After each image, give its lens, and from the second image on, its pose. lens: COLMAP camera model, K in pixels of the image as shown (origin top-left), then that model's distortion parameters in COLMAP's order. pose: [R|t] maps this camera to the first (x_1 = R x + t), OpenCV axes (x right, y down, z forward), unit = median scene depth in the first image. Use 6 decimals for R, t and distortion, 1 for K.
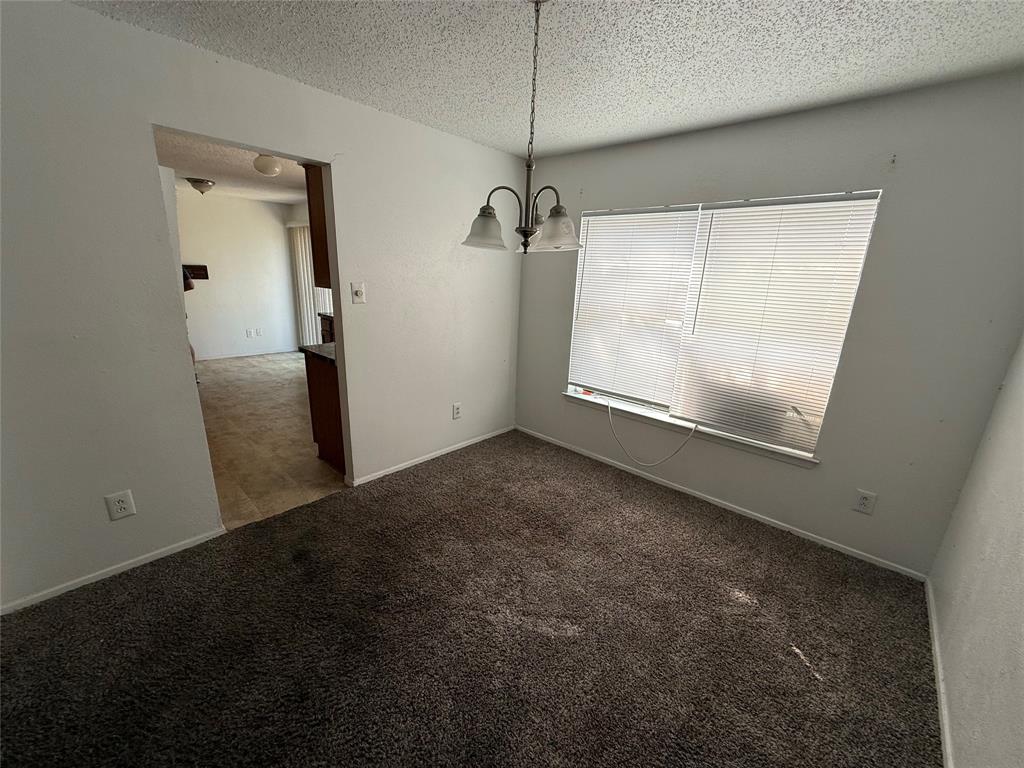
lens RADIAL K [[410.7, 0, 512.0], [0, 410.7, 384.0], [0, 0, 1]] dist [0.000543, 0.000432]
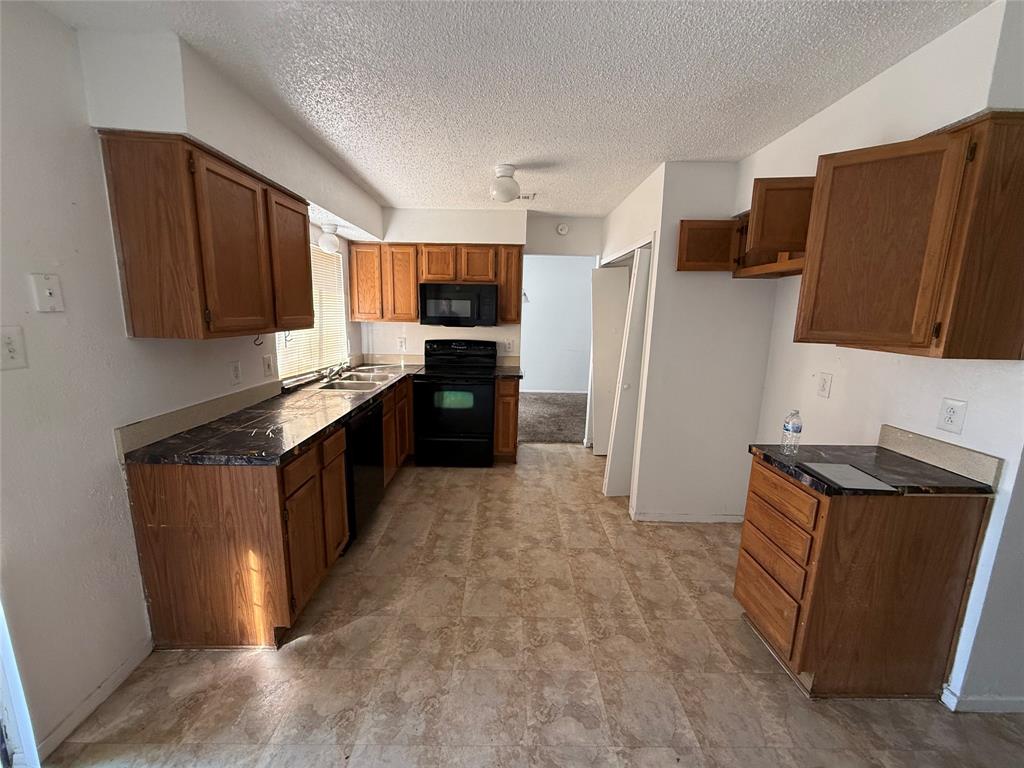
lens RADIAL K [[410.7, 0, 512.0], [0, 410.7, 384.0], [0, 0, 1]] dist [0.000543, 0.000432]
pose [[-0.691149, -0.181189, 0.699631, -0.733769], [0.147305, 0.912424, 0.381817, -0.289408], [-0.707541, 0.366952, -0.603931, 0.958254]]
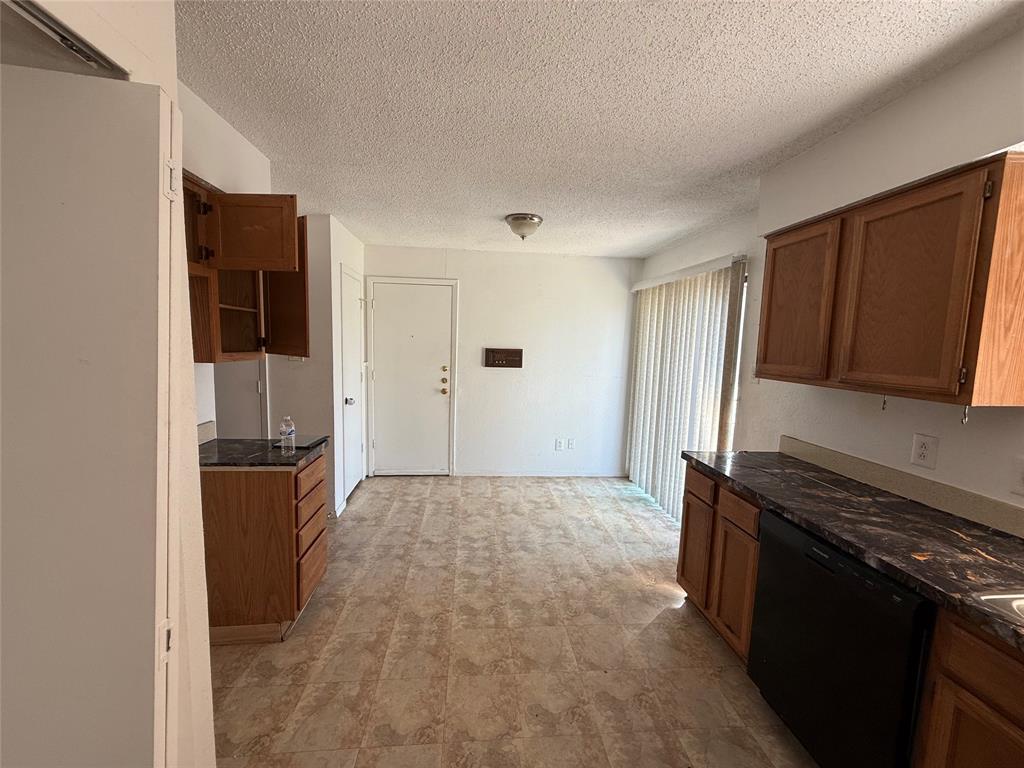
lens RADIAL K [[410.7, 0, 512.0], [0, 410.7, 384.0], [0, 0, 1]] dist [0.000543, 0.000432]
pose [[0.750953, 0.054347, -0.658116, -0.297717], [-0.176824, 0.976763, -0.121106, -0.146670], [0.636241, 0.207315, 0.743113, 0.495033]]
